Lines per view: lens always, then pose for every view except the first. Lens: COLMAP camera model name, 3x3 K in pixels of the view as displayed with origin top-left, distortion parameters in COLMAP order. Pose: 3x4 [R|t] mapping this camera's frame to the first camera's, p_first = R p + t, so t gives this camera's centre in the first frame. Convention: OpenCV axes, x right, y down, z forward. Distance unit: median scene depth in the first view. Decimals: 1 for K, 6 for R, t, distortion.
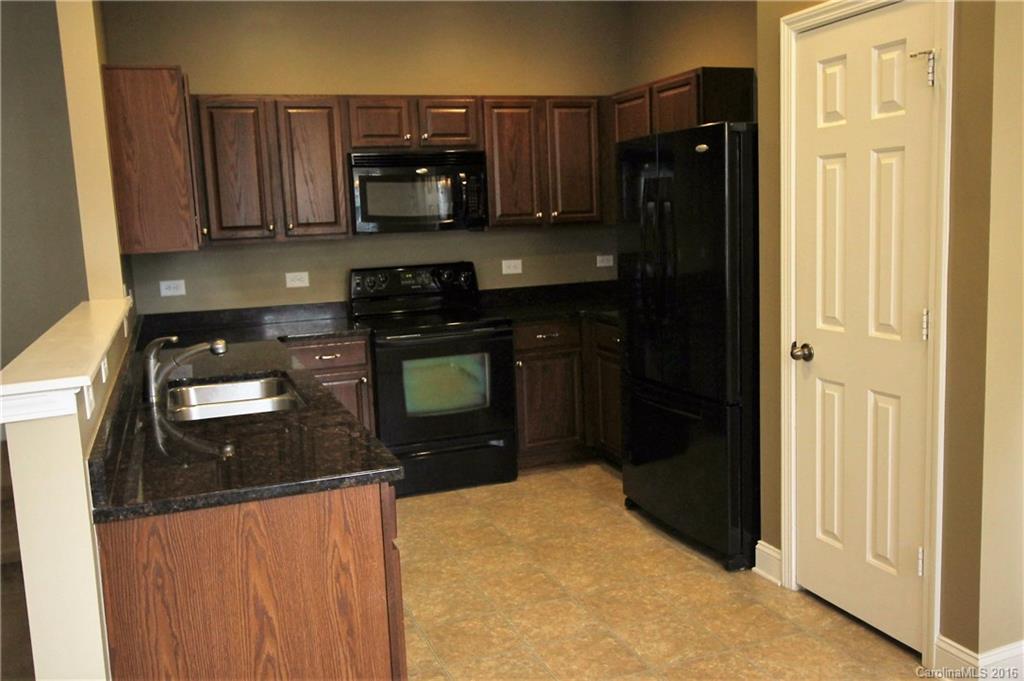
lens RADIAL K [[870.5, 0, 510.9], [0, 870.5, 337.2], [0, 0, 1]] dist [-0.003979, -0.000320]
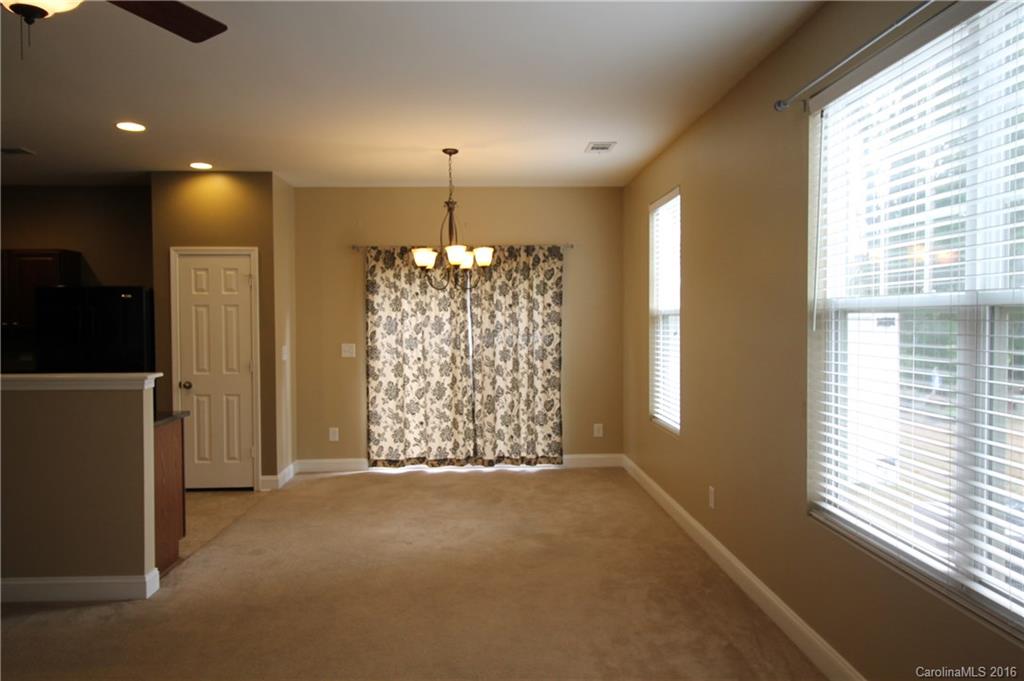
lens RADIAL K [[709.7, 0, 511.9], [0, 709.7, 338.3], [0, 0, 1]] dist [-0.000407, 0.000005]
pose [[0.309898, 0.014032, 0.950666, -1.367706], [0.126046, 0.990459, -0.055708, 0.122748], [-0.942378, 0.137091, 0.305173, -0.502331]]
